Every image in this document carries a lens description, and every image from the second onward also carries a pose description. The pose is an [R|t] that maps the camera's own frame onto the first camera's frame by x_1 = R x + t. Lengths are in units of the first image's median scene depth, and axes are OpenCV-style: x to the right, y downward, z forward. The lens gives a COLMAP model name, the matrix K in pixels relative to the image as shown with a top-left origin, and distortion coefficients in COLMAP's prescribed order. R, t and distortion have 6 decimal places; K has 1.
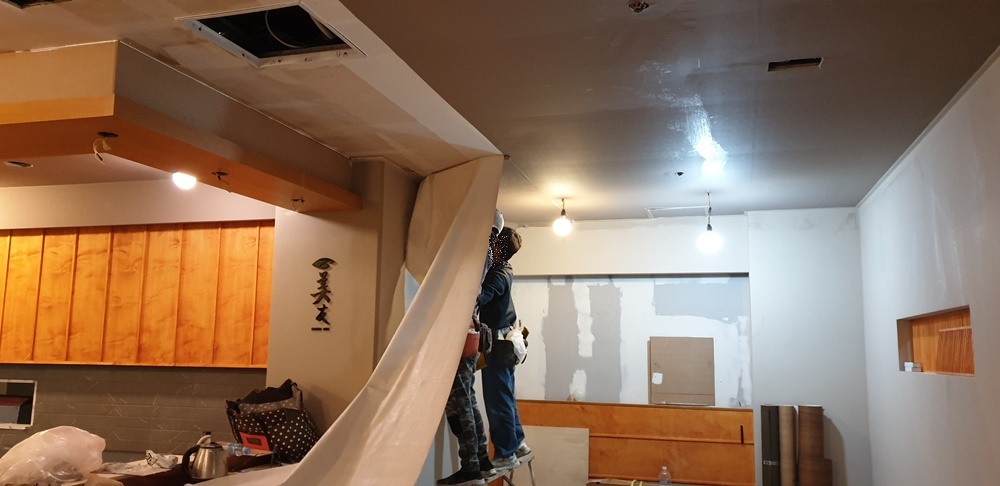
lens RADIAL K [[768.9, 0, 500.0], [0, 768.9, 243.0], [0, 0, 1]] dist [0.063522, -0.006300]
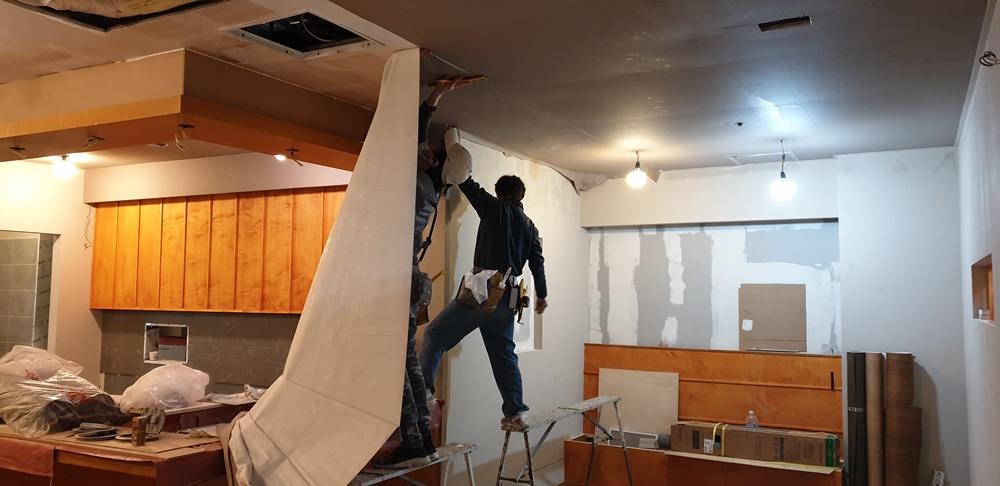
lens RADIAL K [[768.9, 0, 500.0], [0, 768.9, 243.0], [0, 0, 1]] dist [0.063522, -0.006300]
pose [[0.980954, -0.019793, -0.193231, 0.100059], [0.033483, 0.997134, 0.067842, -0.012141], [0.191335, -0.073020, 0.978805, -0.047467]]
